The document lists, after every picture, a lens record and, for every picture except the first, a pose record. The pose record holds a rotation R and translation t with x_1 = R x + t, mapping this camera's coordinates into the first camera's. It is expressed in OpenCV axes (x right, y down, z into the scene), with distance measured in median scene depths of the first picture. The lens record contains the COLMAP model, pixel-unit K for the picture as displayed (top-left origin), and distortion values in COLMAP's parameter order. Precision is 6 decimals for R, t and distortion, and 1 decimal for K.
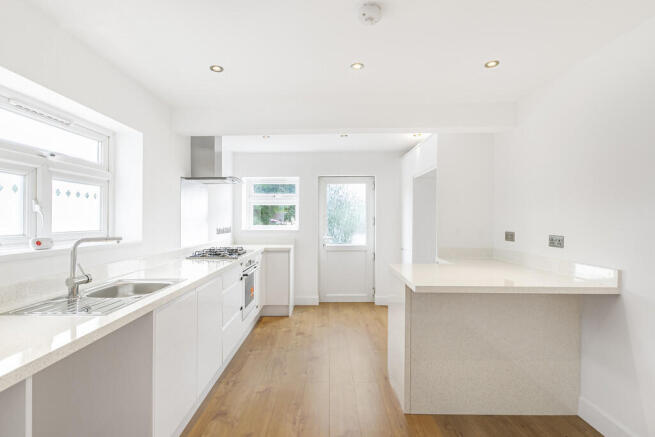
lens RADIAL K [[313.7, 0, 327.5], [0, 313.7, 218.5], [0, 0, 1]] dist [-0.000430, -0.000084]
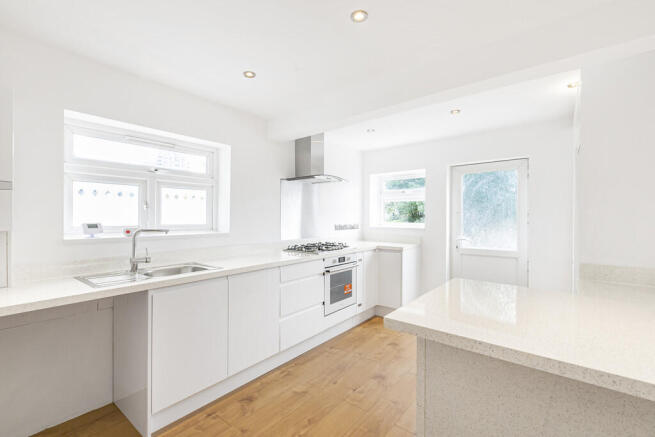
lens RADIAL K [[292.6, 0, 327.0], [0, 292.6, 216.8], [0, 0, 1]] dist [0.002271, 0.000180]
pose [[0.778197, 0.000211, -0.628021, 0.422360], [0.001286, 0.999997, 0.001929, 0.005016], [0.628019, -0.002309, 0.778194, 0.344324]]
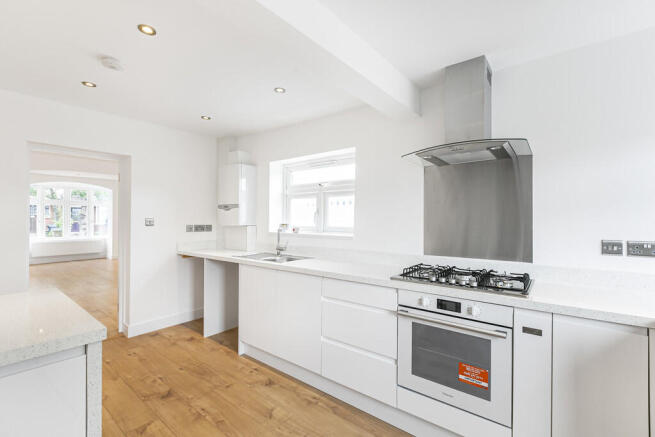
lens RADIAL K [[292.6, 0, 327.0], [0, 292.6, 216.8], [0, 0, 1]] dist [0.002271, 0.000180]
pose [[-0.628797, -0.011790, -0.777480, 0.337953], [-0.003633, 0.999919, -0.012224, 0.008193], [0.777561, -0.004861, -0.628789, 1.612890]]
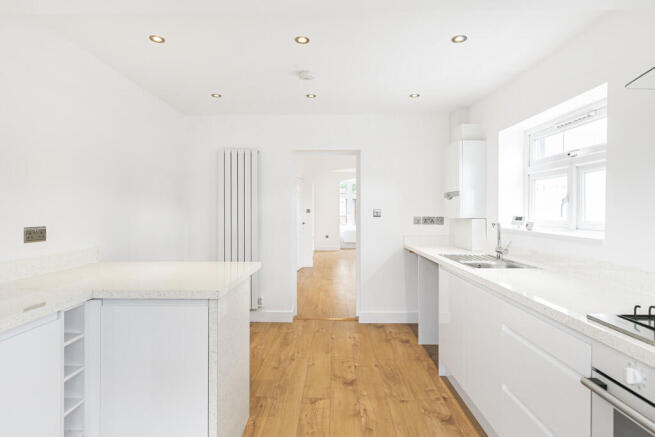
lens RADIAL K [[356.0, 0, 328.7], [0, 356.0, 207.8], [0, 0, 1]] dist [0.000240, 0.000394]
pose [[-0.999889, -0.006061, 0.013628, -0.000878], [-0.006195, 0.999933, -0.009766, 0.011915], [-0.013568, -0.009849, -0.999859, 1.774729]]
